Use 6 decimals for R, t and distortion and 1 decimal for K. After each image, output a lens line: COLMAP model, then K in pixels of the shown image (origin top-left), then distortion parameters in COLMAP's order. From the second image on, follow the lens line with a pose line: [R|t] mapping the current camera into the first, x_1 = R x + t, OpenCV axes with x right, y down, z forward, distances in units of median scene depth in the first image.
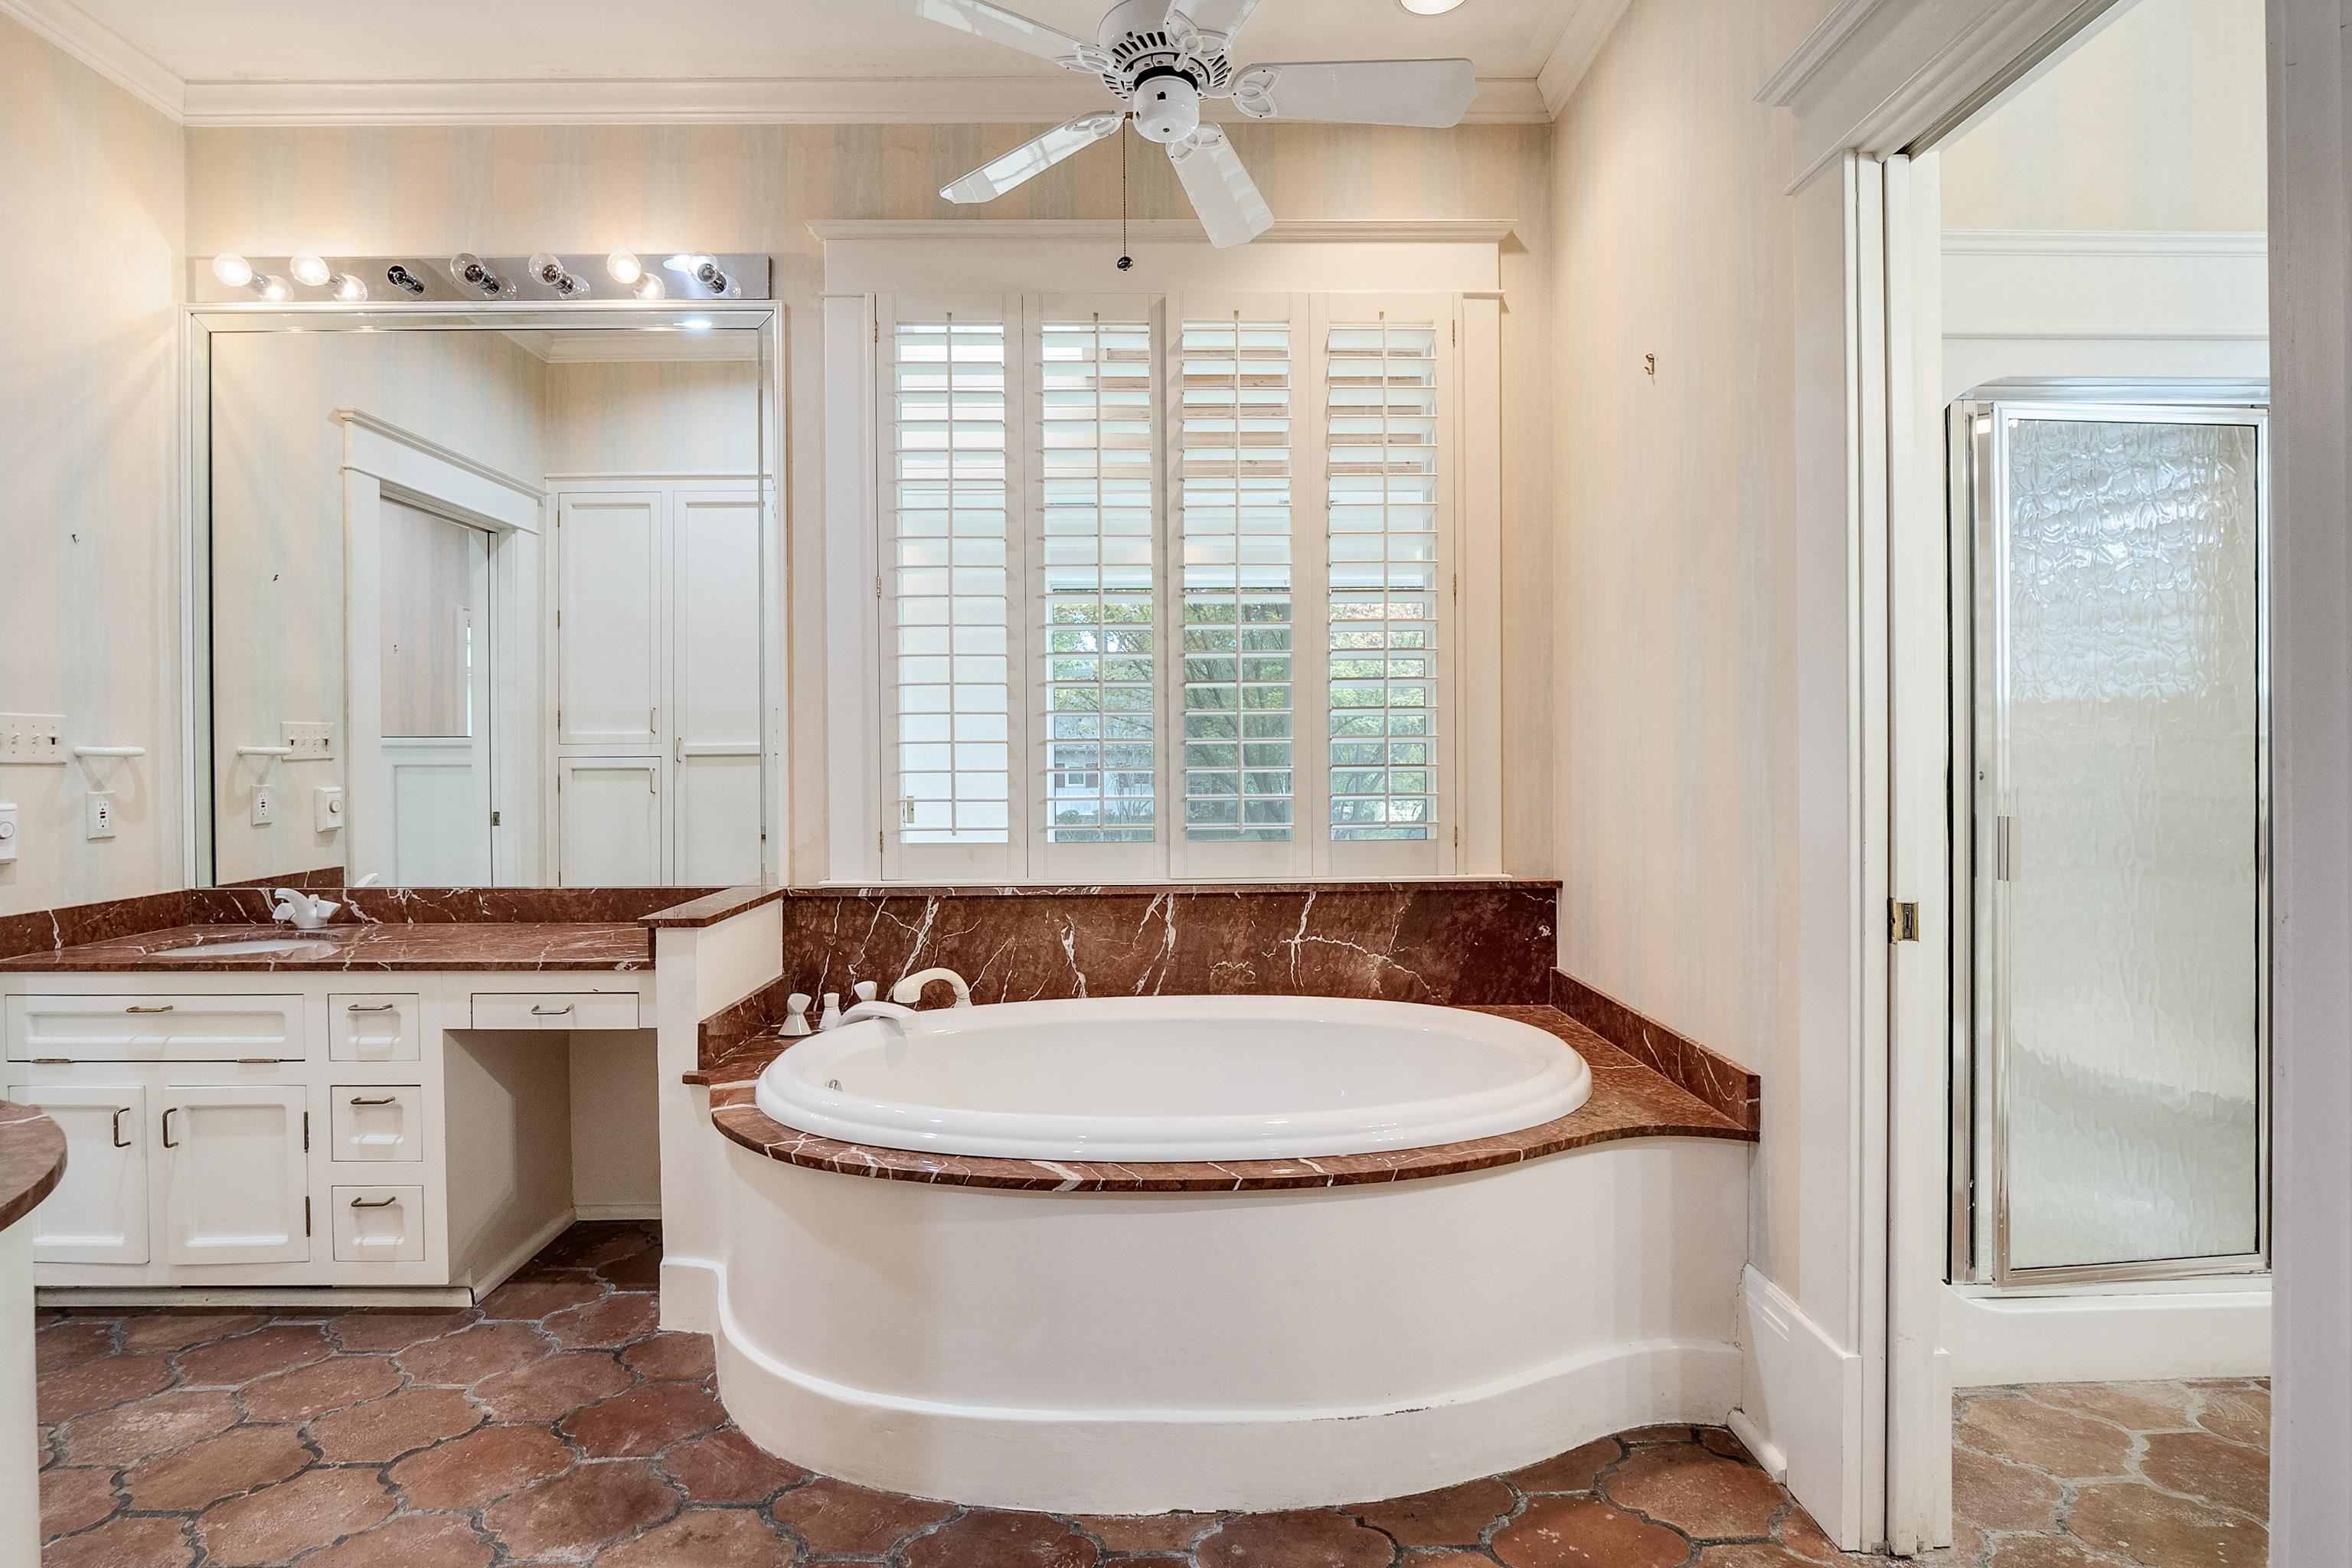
lens RADIAL K [[1118.6, 0, 1163.7], [0, 1118.6, 763.0], [0, 0, 1]] dist [0.000676, -0.002171]
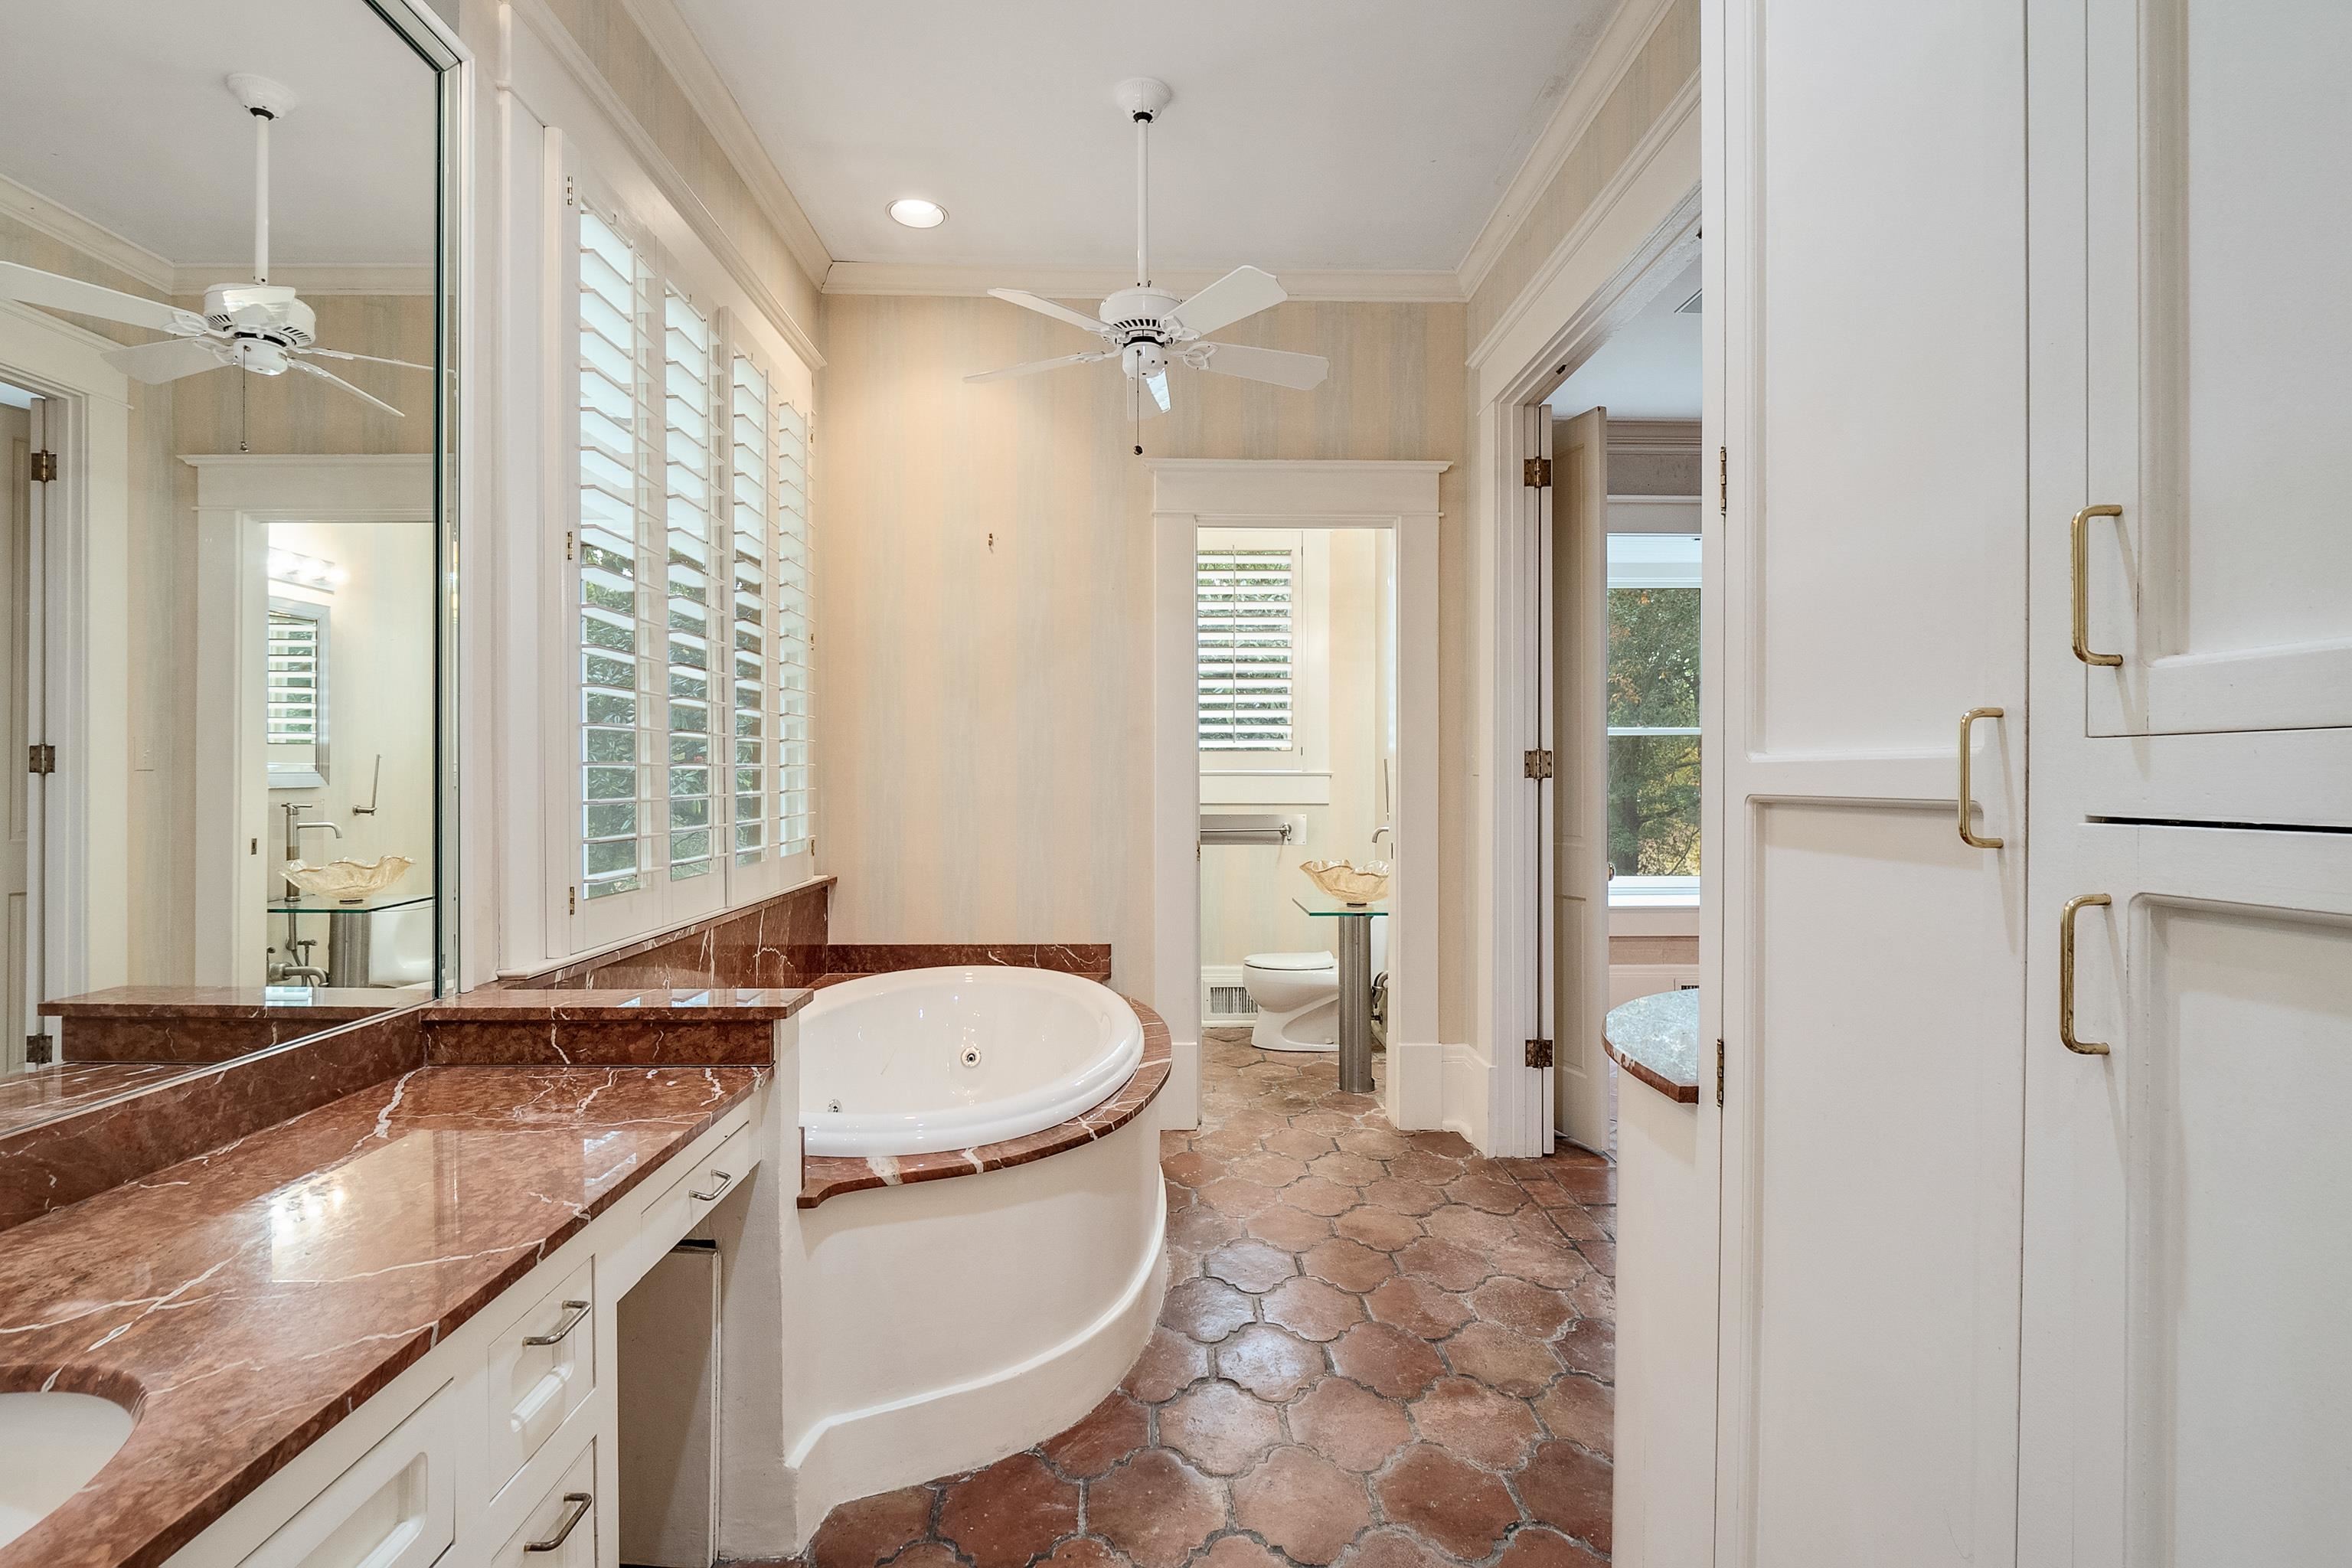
lens RADIAL K [[1118.6, 0, 1155.5], [0, 1118.6, 784.5], [0, 0, 1]] dist [0.000676, -0.002171]
pose [[-0.003805, 0.003429, 0.999987, -0.964841], [0.014041, 0.999896, -0.003375, 0.001927], [-0.999894, 0.014028, -0.003852, 0.616547]]
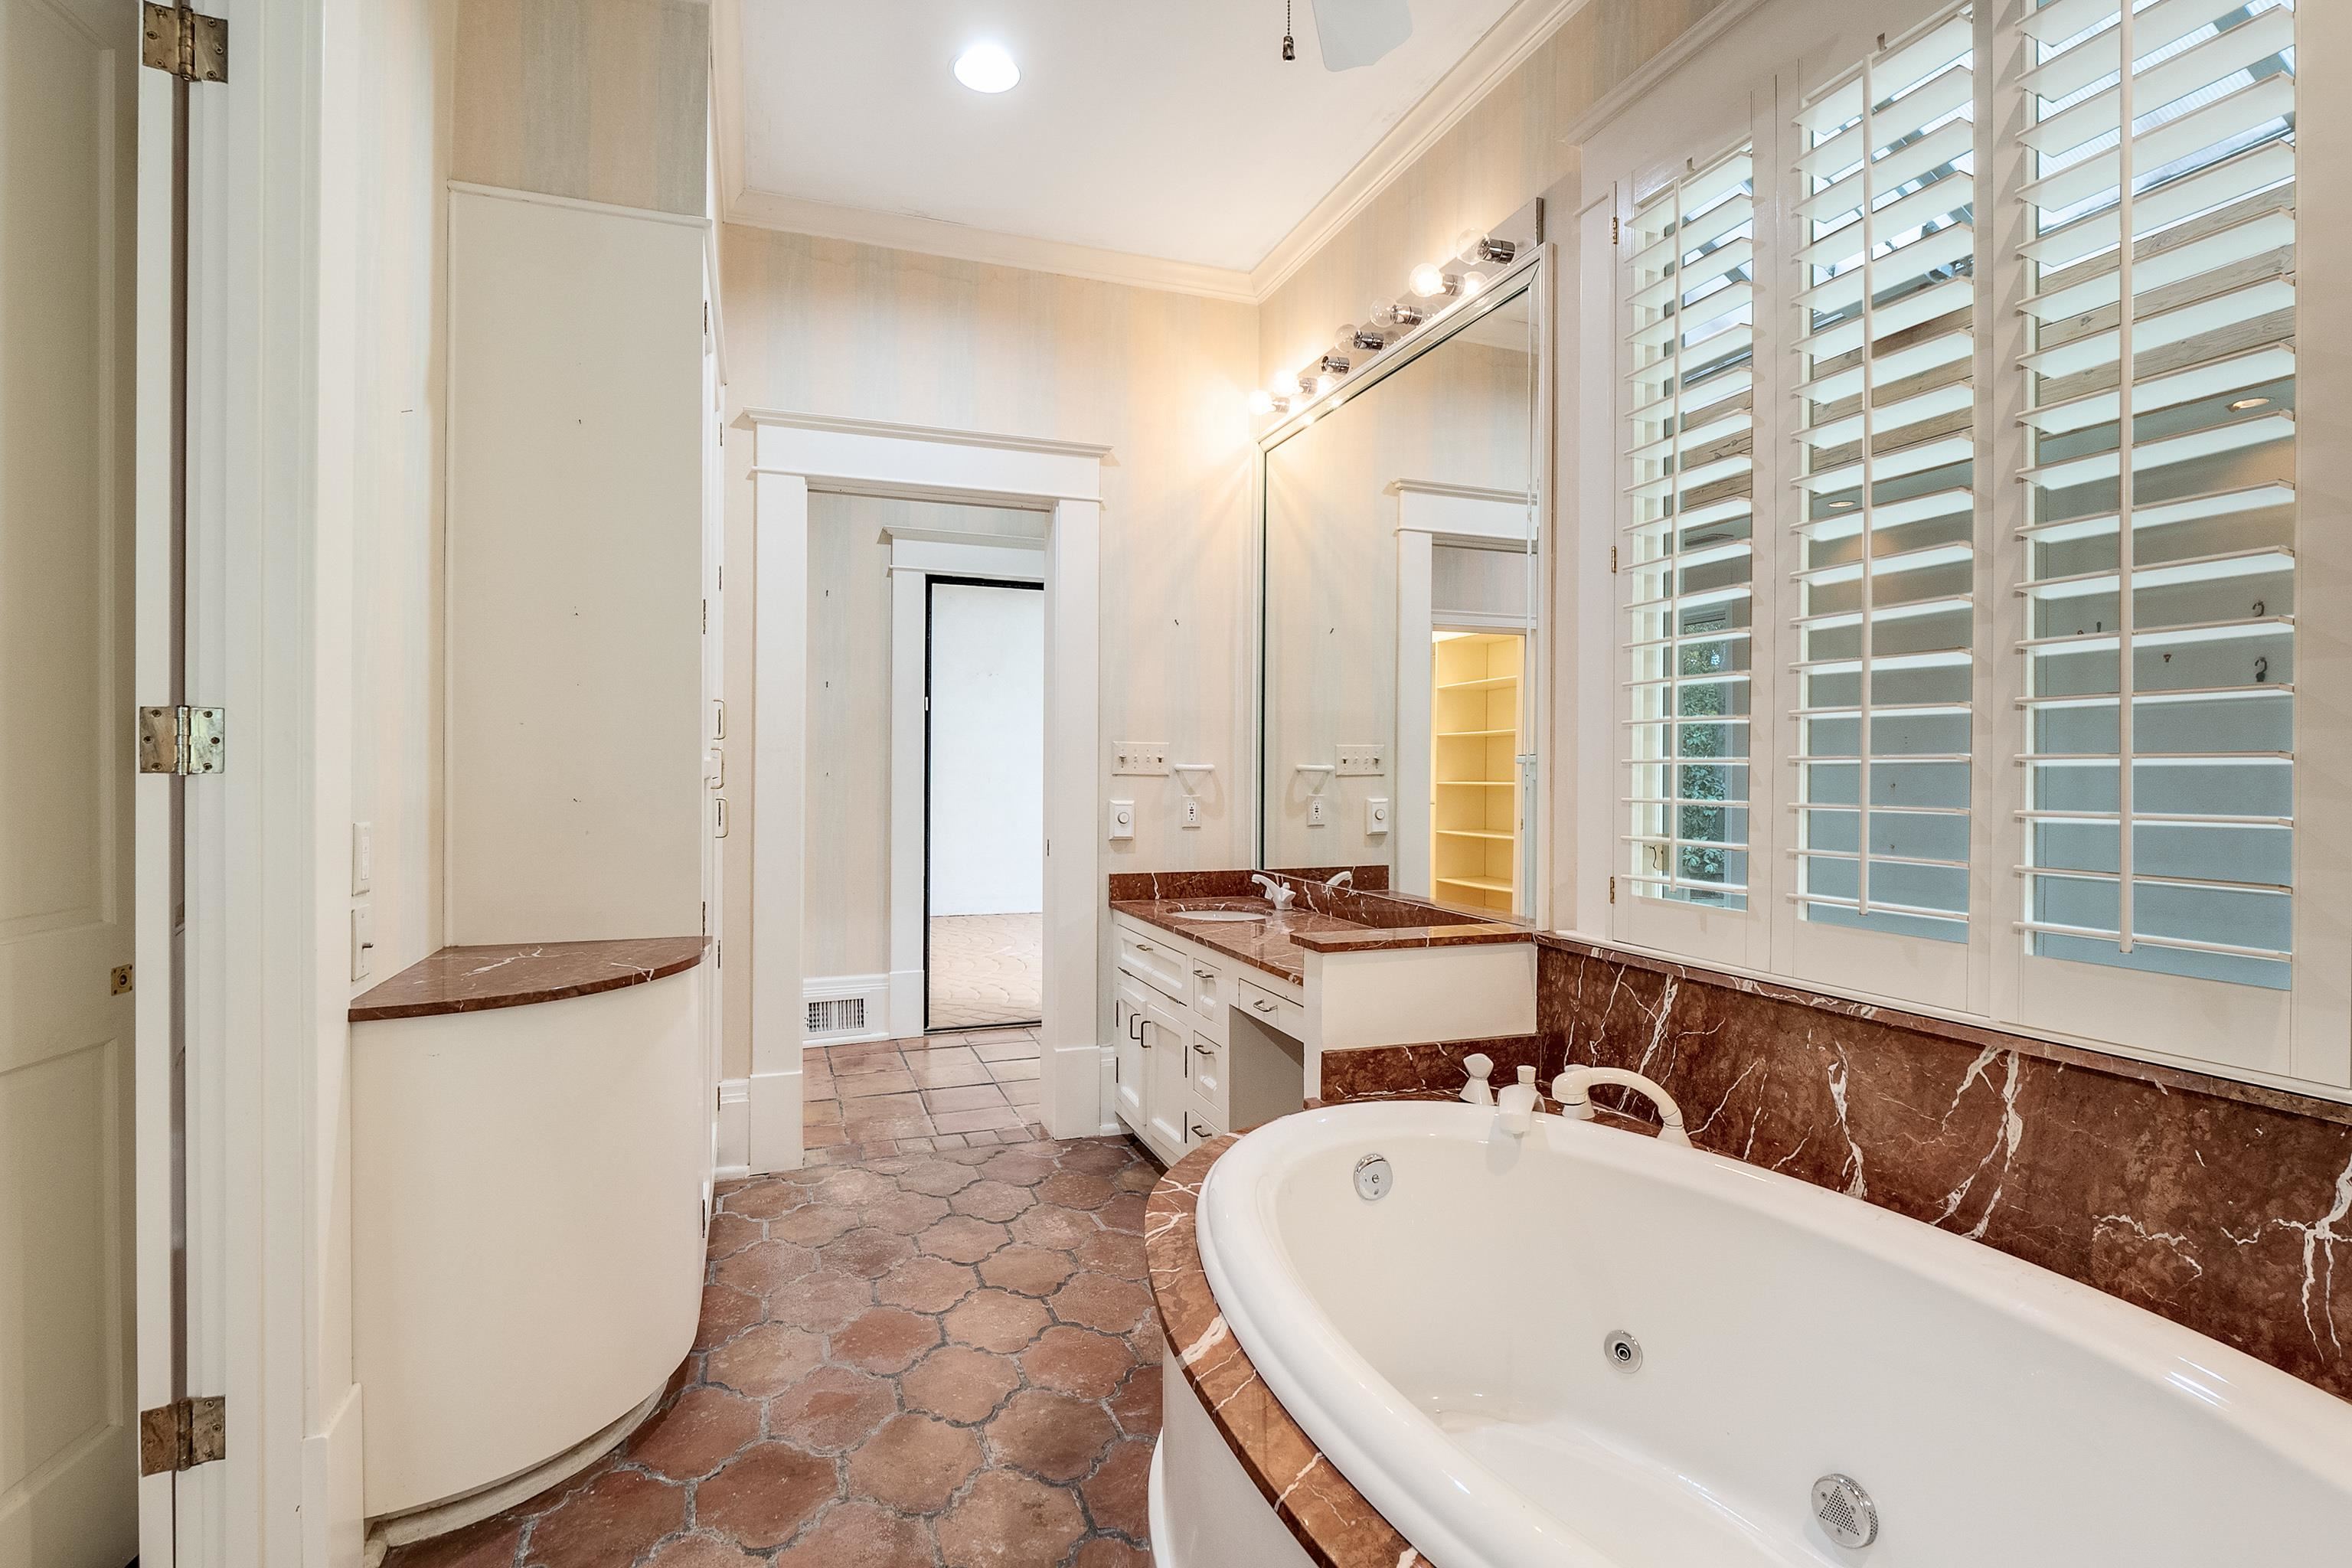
lens RADIAL K [[1118.6, 0, 1169.1], [0, 1118.6, 772.6], [0, 0, 1]] dist [0.000676, -0.002171]
pose [[0.341015, 0.011022, -0.939993, 0.365378], [-0.017484, 0.999833, 0.005381, -0.010024], [0.939895, 0.014600, 0.341151, 0.442545]]
